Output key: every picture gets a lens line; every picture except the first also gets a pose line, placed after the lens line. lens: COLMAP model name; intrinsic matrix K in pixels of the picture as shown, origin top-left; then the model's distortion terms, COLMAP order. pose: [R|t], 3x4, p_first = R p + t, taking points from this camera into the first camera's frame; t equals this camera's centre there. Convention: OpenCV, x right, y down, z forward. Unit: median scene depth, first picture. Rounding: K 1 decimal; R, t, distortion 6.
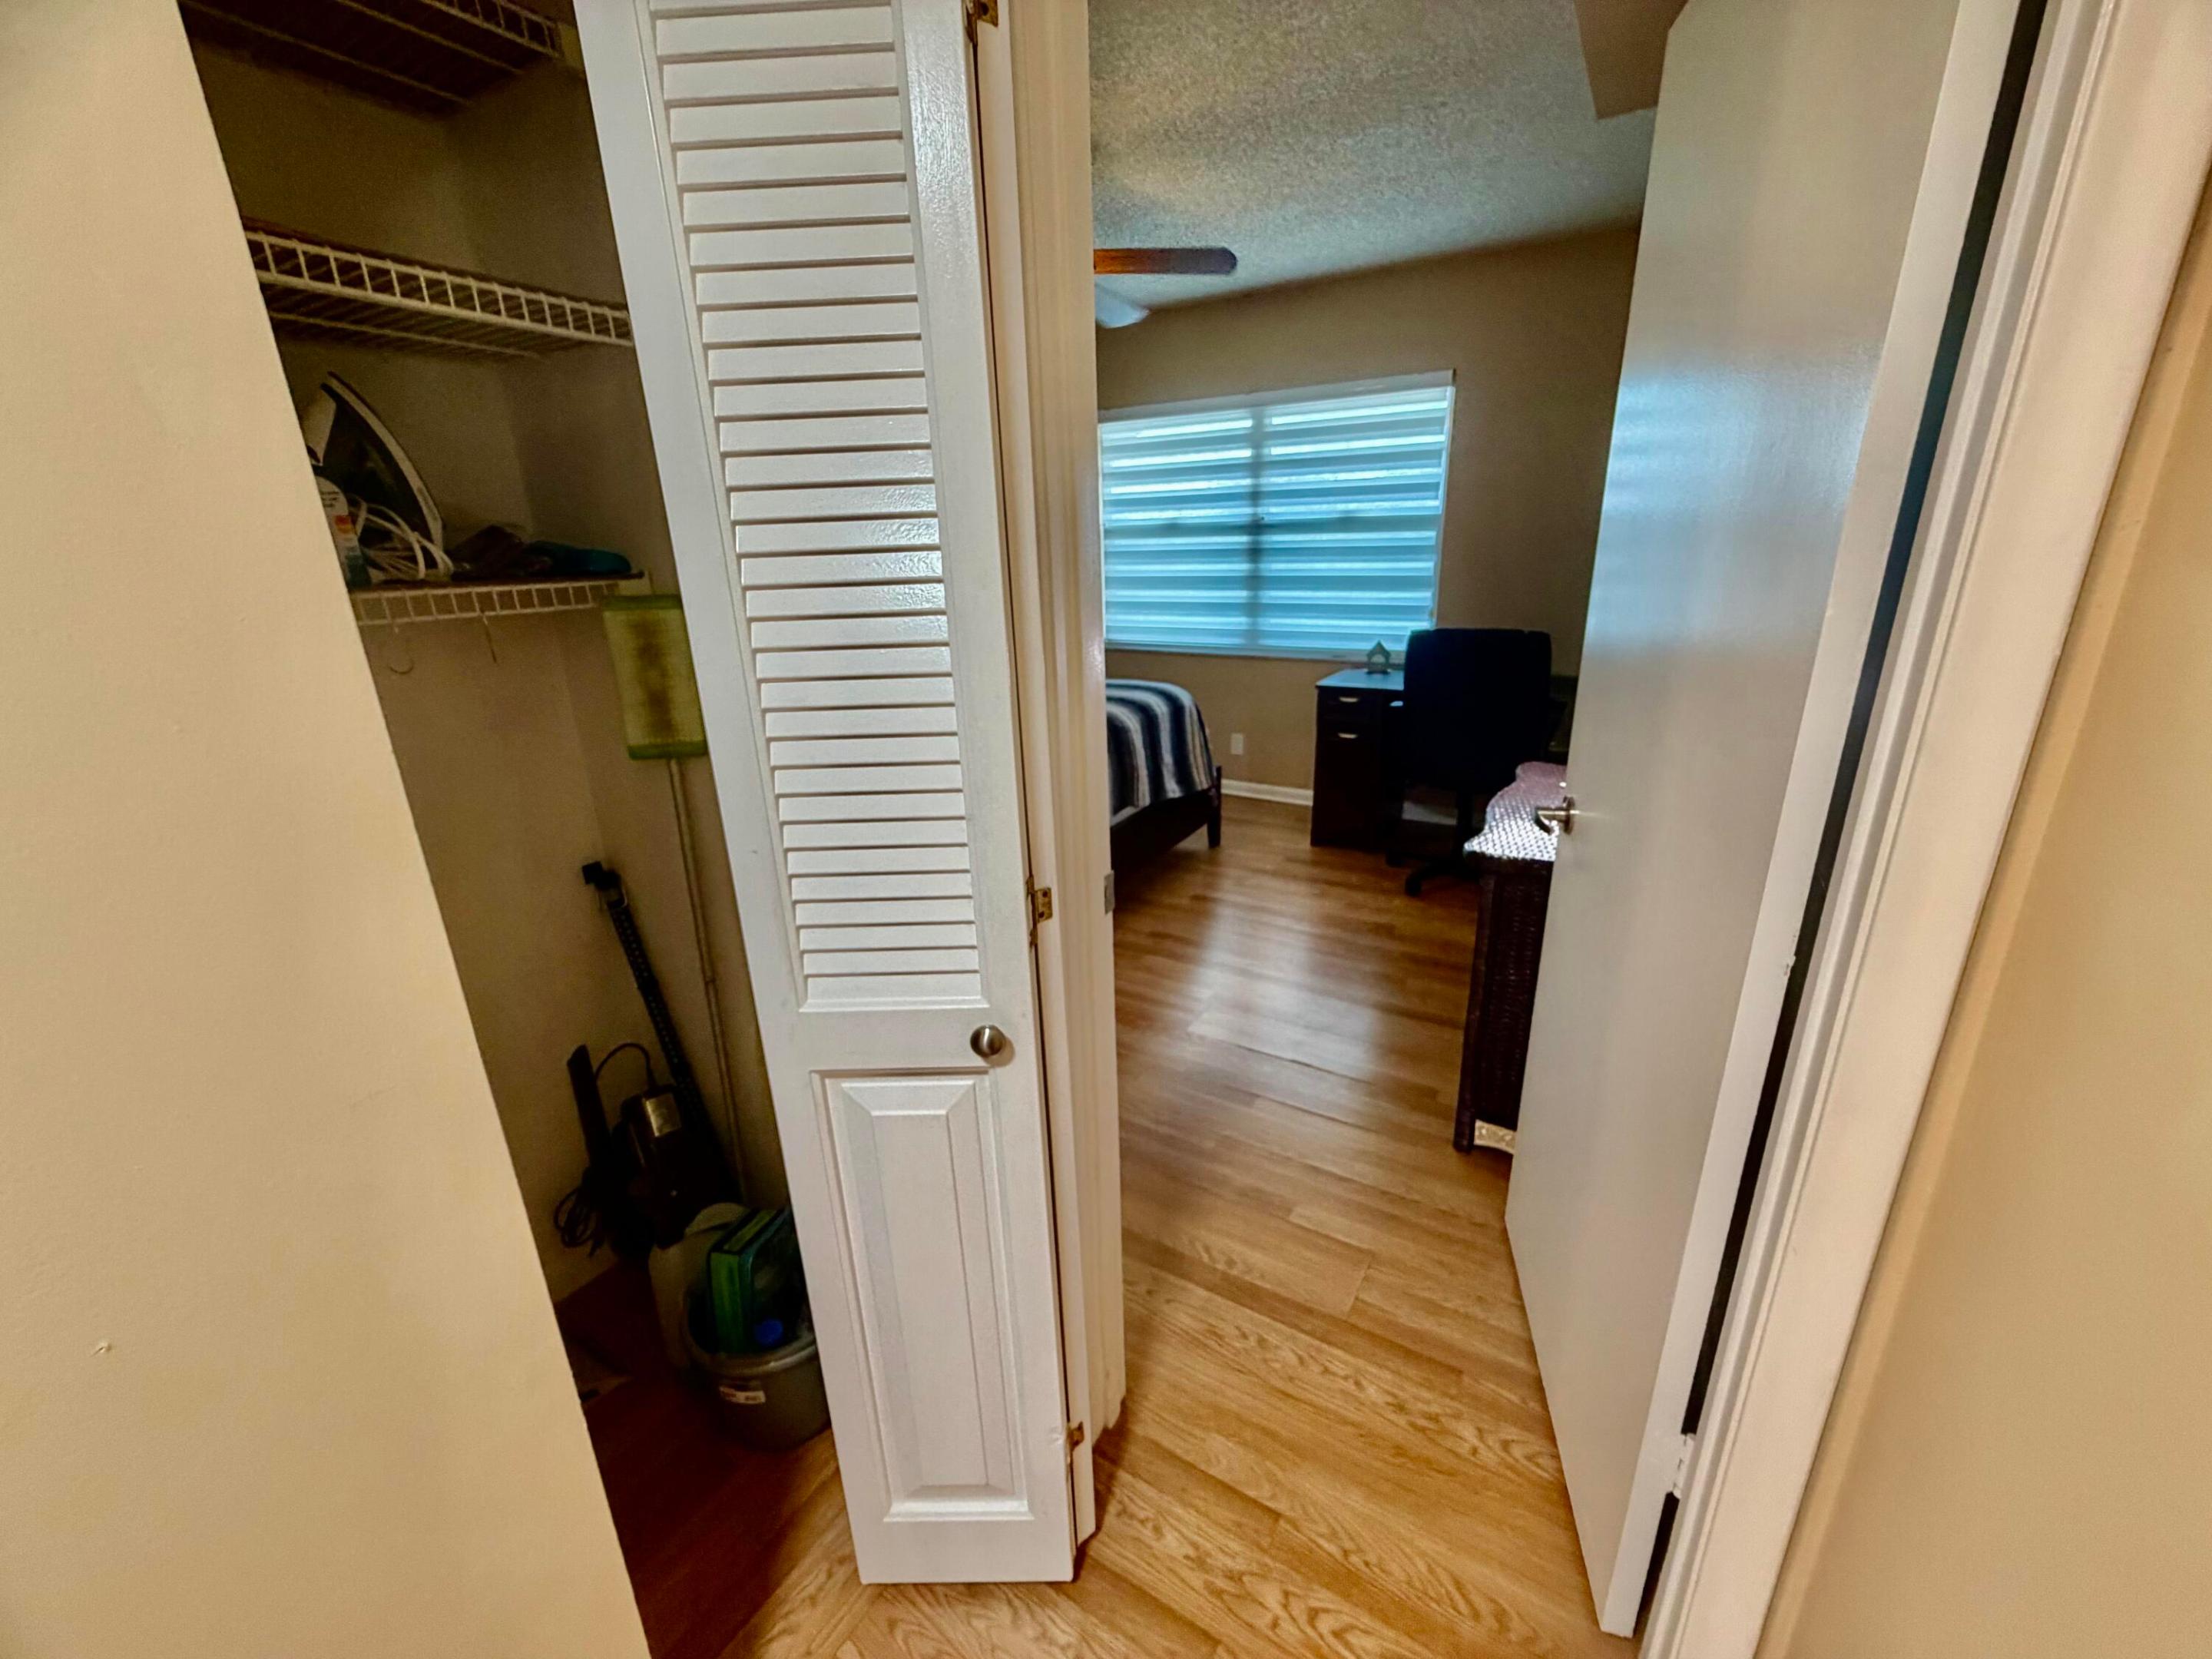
lens RADIAL K [[875.3, 0, 1106.0], [0, 875.3, 829.5], [0, 0, 1]] dist [-0.001535, 0.000320]
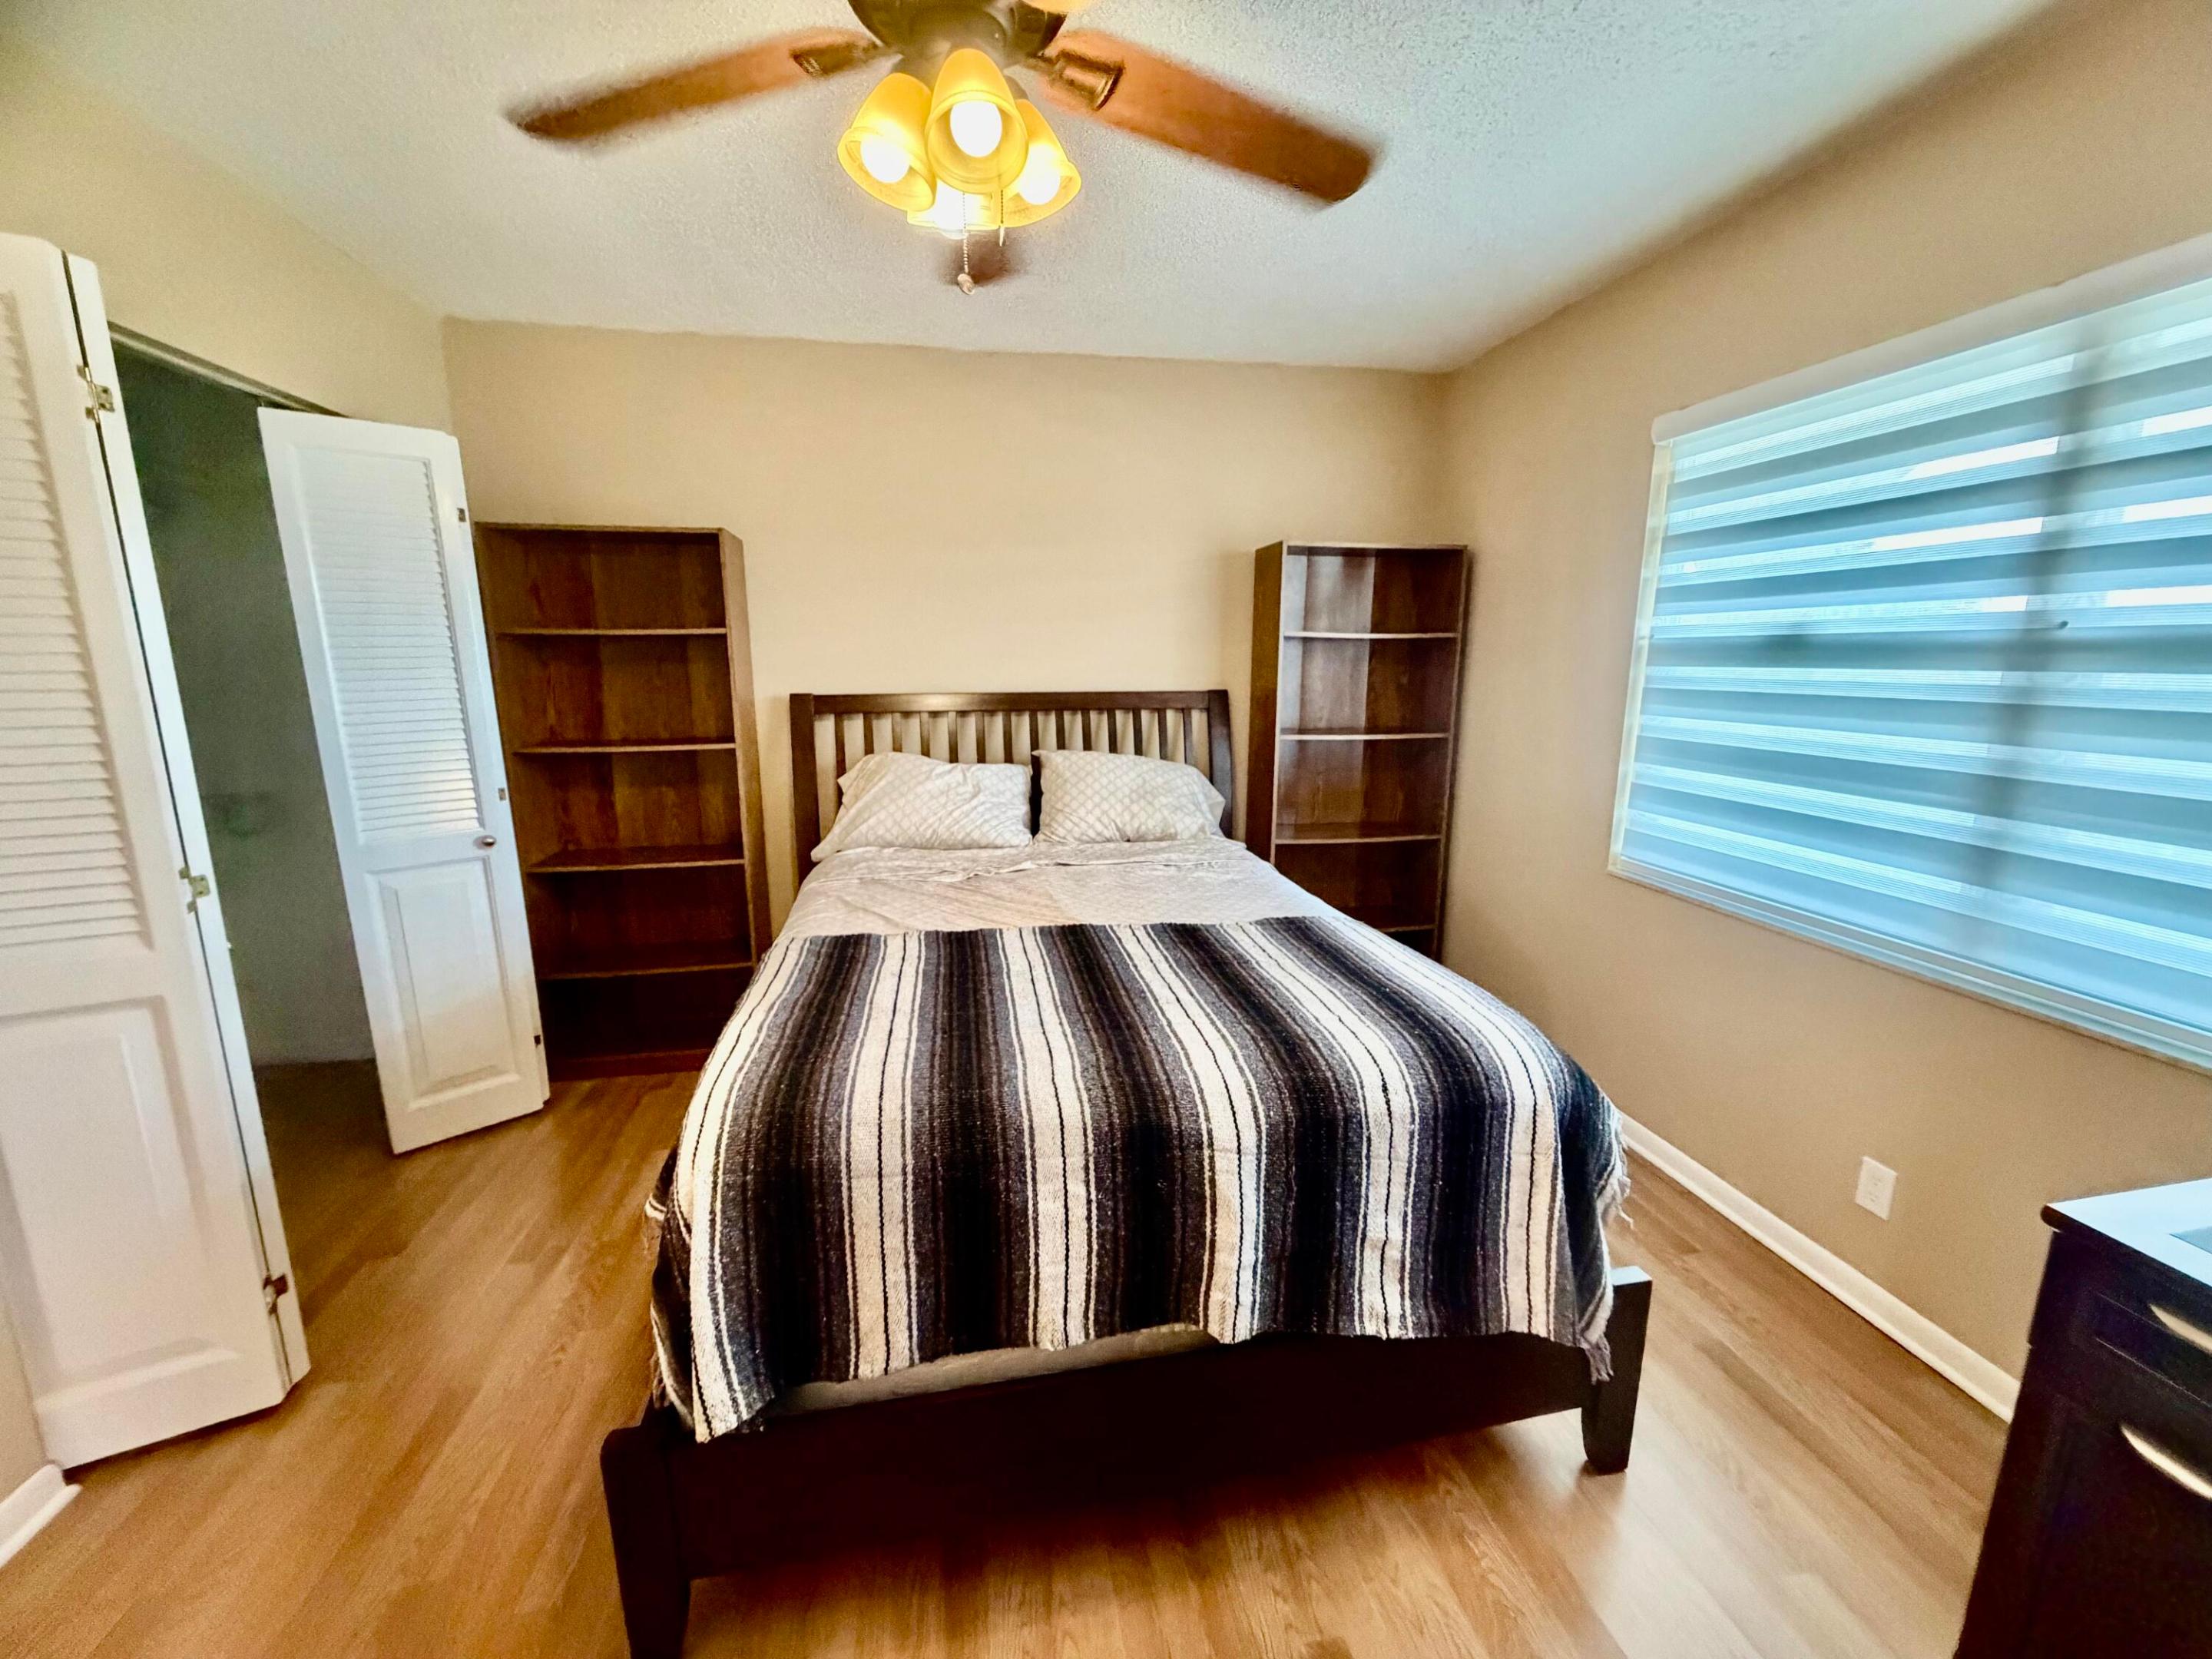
lens RADIAL K [[890.9, 0, 1106.0], [0, 890.9, 829.5], [0, 0, 1]] dist [-0.000942, -0.000011]
pose [[0.660606, 0.167554, -0.731796, 0.201301], [-0.250493, 0.968108, -0.004464, -0.178983], [0.707709, 0.186259, 0.681509, 0.504000]]
